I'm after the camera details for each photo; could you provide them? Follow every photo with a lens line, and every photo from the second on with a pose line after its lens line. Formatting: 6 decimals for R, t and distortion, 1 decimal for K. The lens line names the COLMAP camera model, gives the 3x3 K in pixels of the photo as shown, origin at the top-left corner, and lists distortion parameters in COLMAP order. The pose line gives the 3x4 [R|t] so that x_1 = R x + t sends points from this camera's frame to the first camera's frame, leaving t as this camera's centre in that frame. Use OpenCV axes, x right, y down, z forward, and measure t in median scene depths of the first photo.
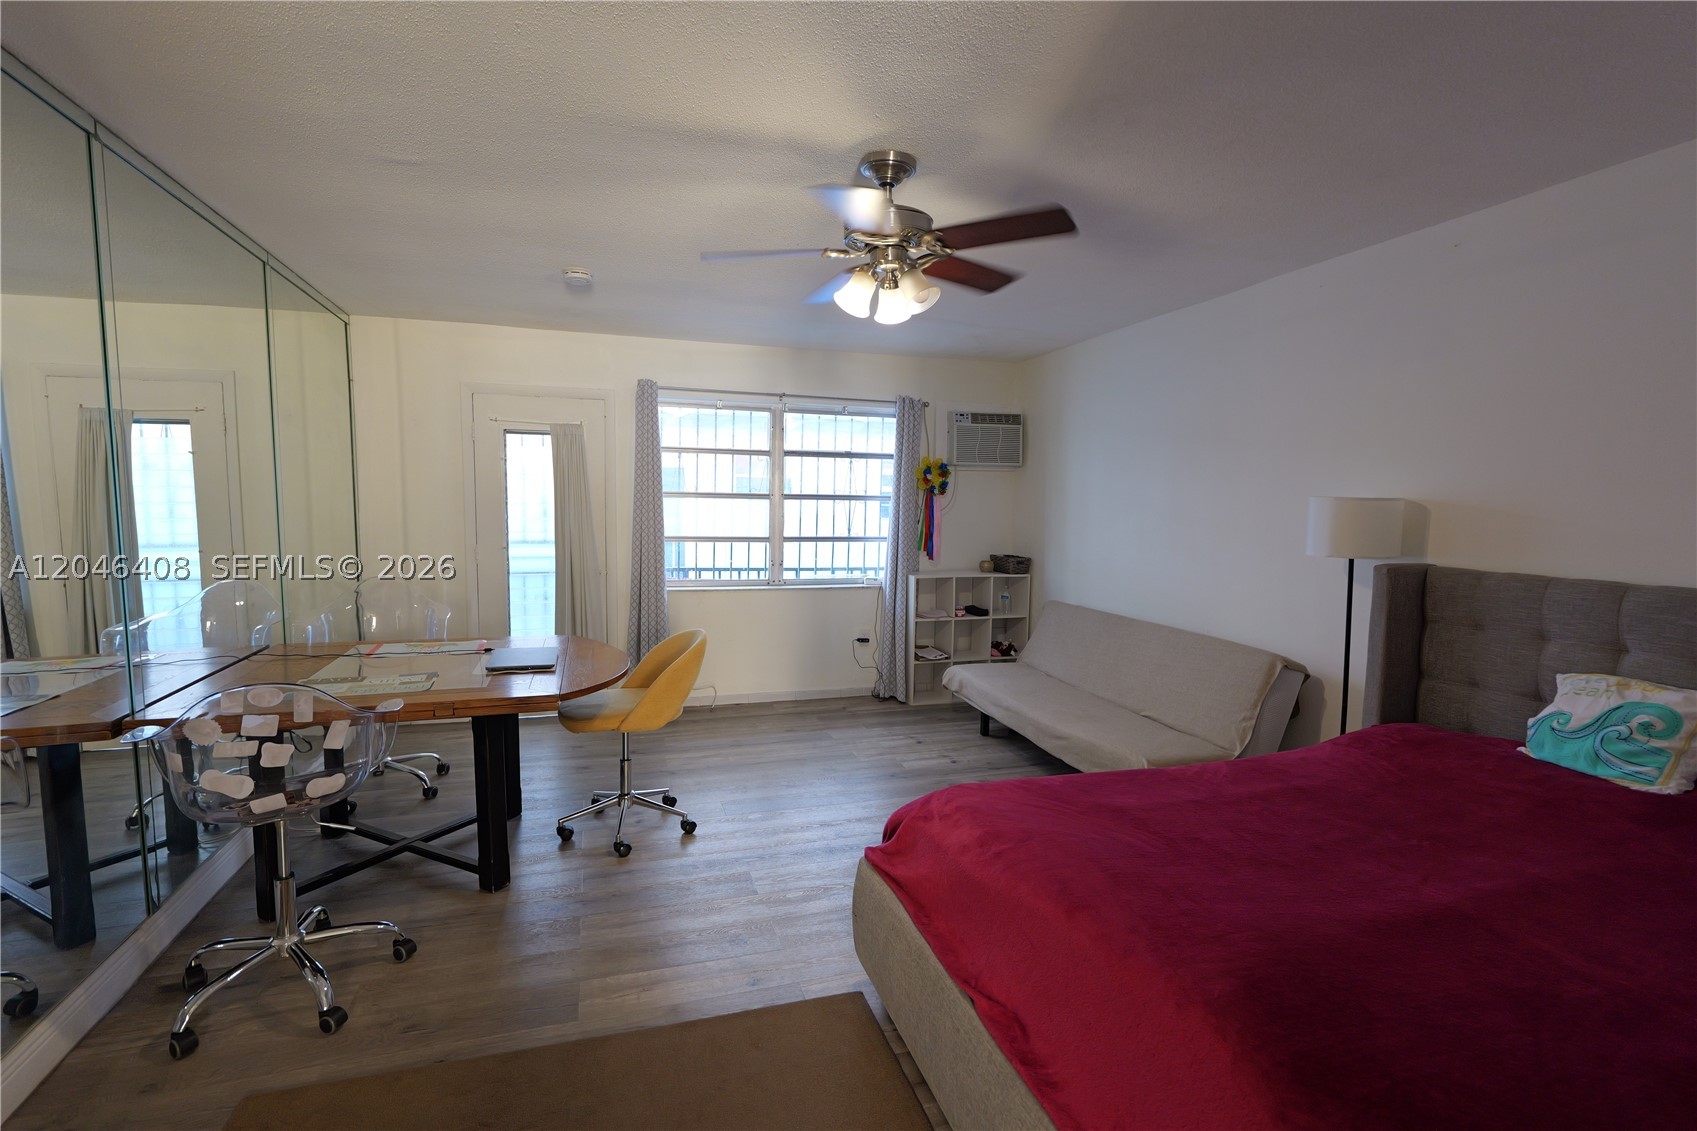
lens RADIAL K [[813.9, 0, 846.4], [0, 813.9, 563.8], [0, 0, 1]] dist [0.000705, 0.000038]
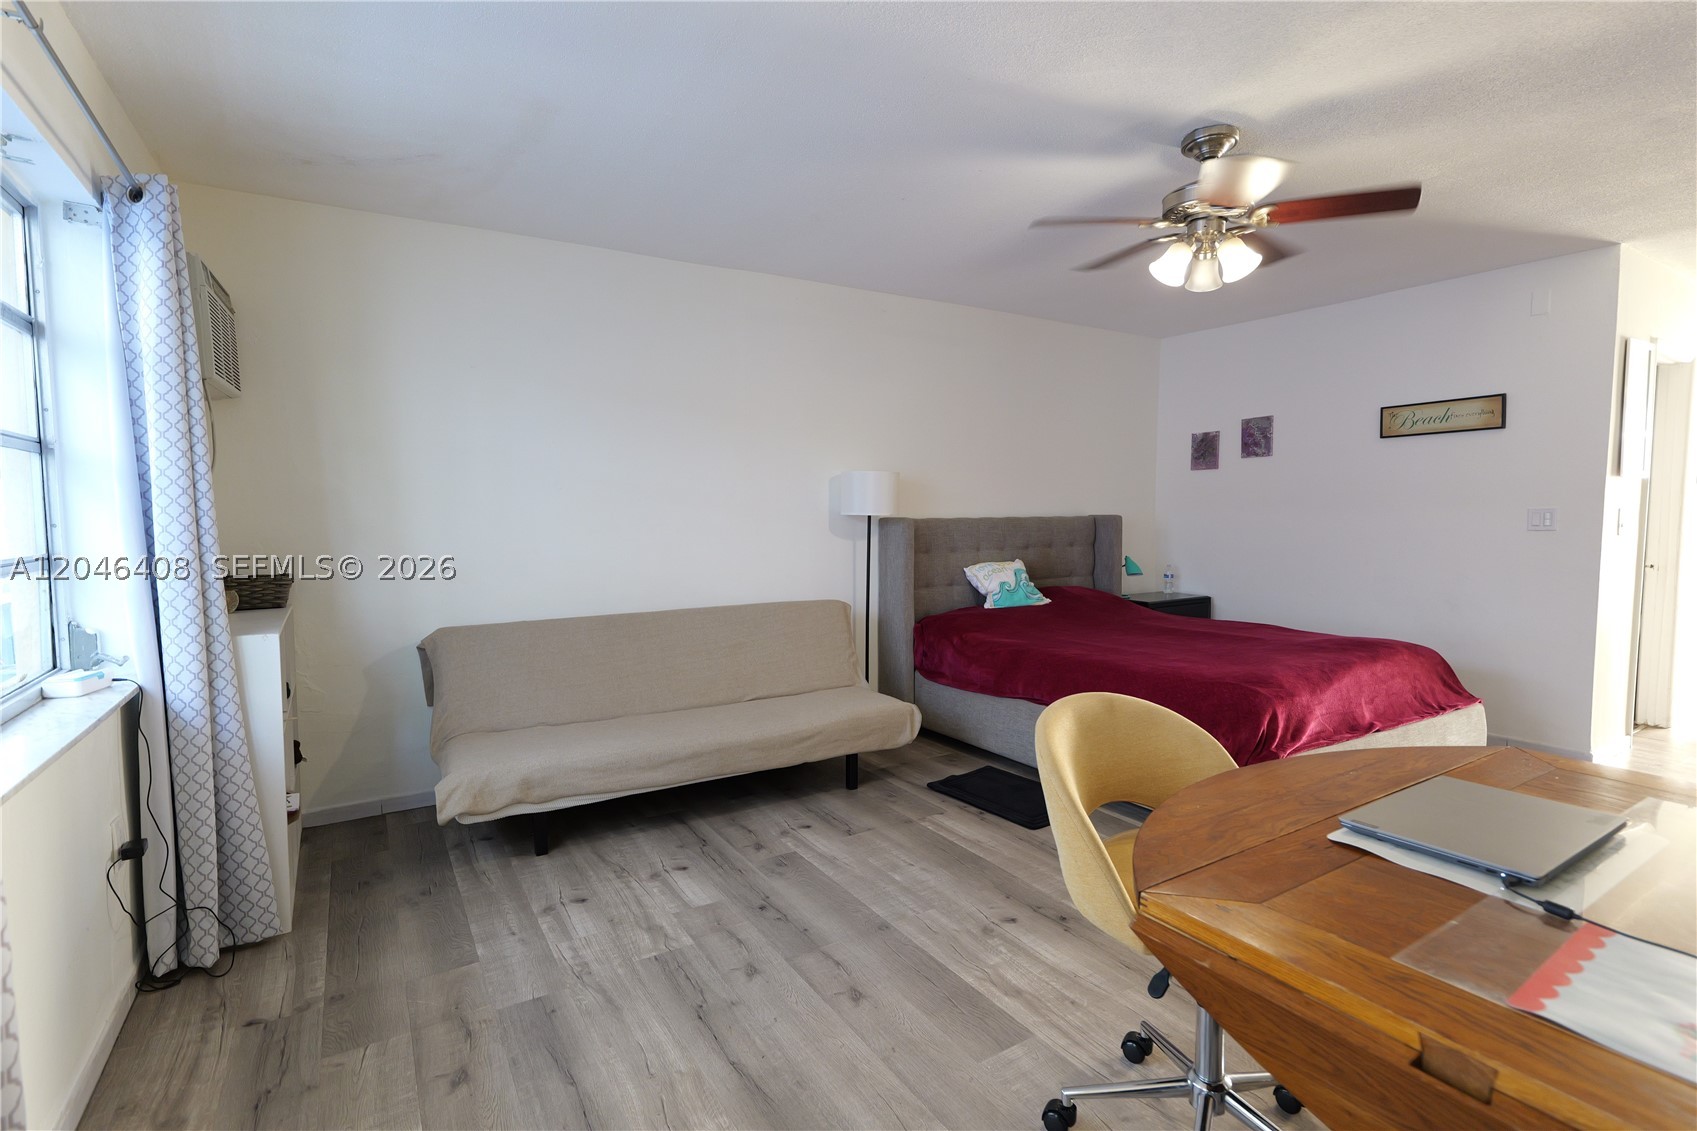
lens RADIAL K [[786.1, 0, 840.2], [0, 786.1, 563.8], [0, 0, 1]] dist [0.001150, 0.000110]
pose [[-0.254590, -0.078548, 0.963854, -0.952386], [0.074887, 0.992101, 0.100631, -0.098258], [-0.964145, 0.097800, -0.246696, 1.991769]]
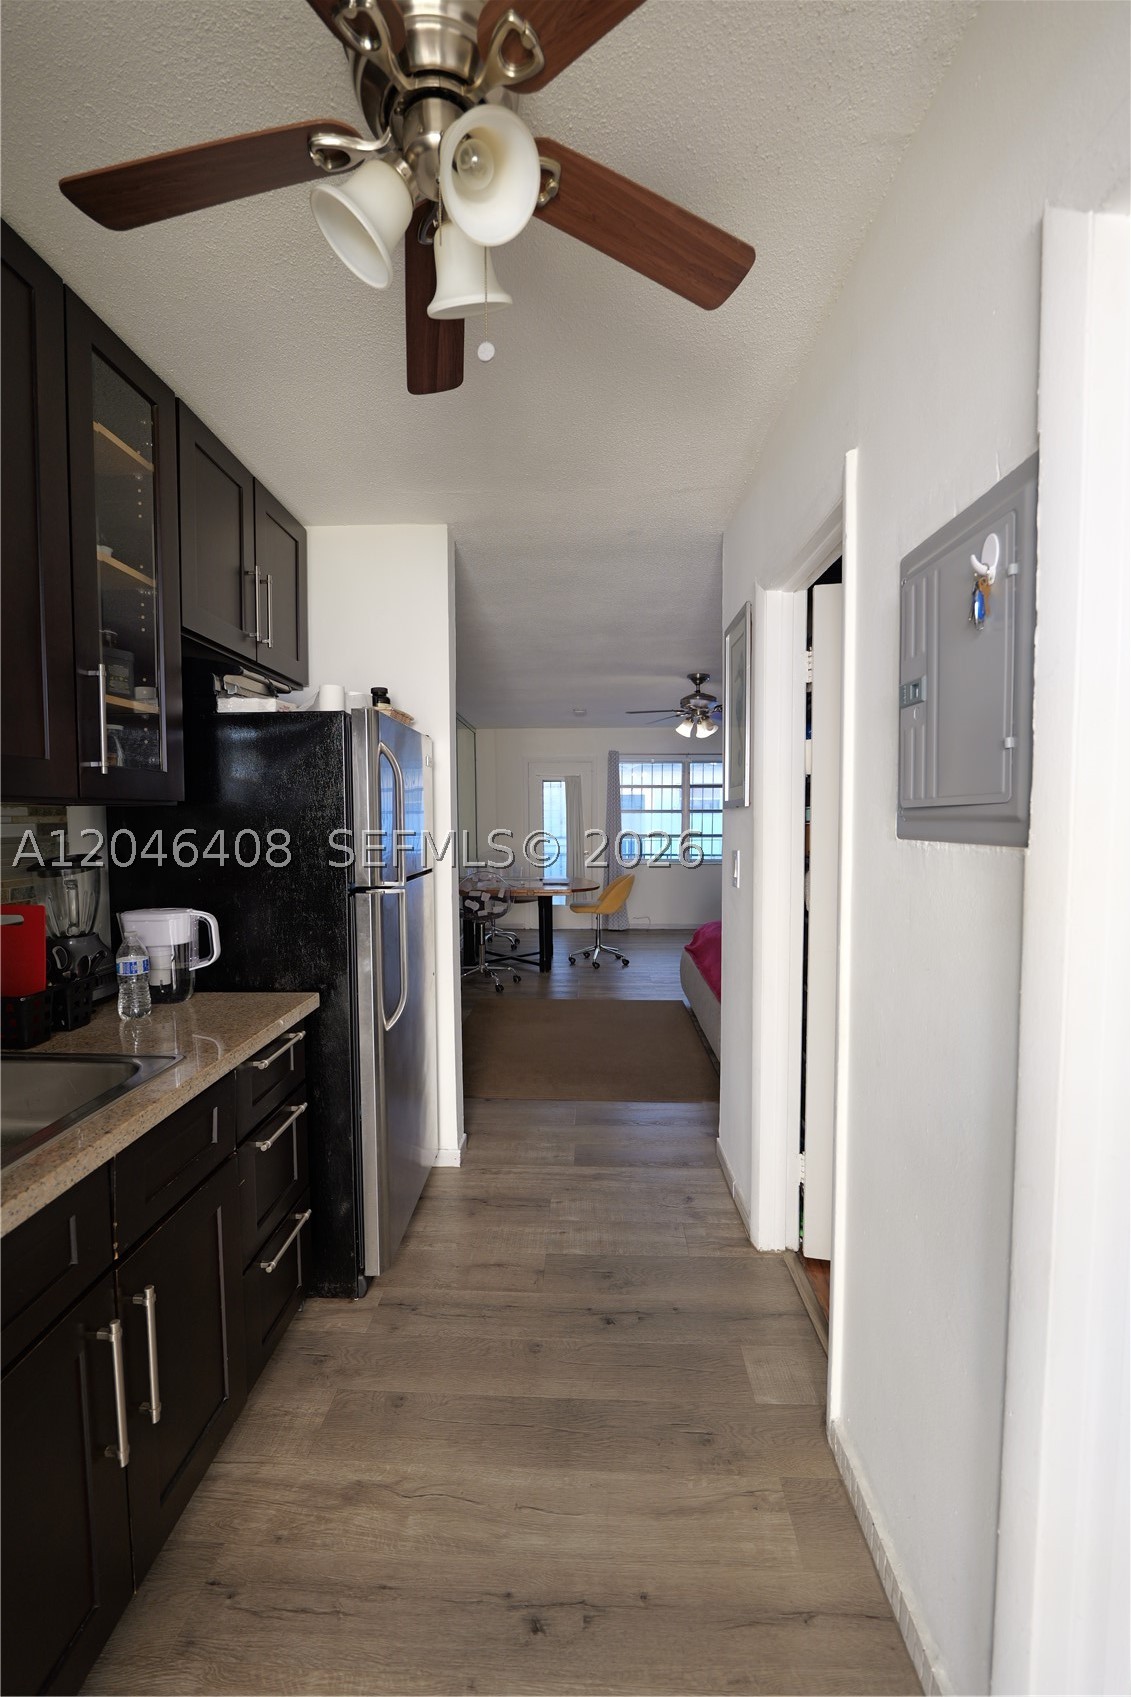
lens RADIAL K [[696.6, 0, 565.8], [0, 696.6, 849.3], [0, 0, 1]] dist [-0.002604, -0.000152]
pose [[0.944886, -0.001122, -0.327397, 0.162965], [-0.009712, 0.999458, -0.031454, 0.049781], [0.327255, 0.032900, 0.944363, -0.506140]]
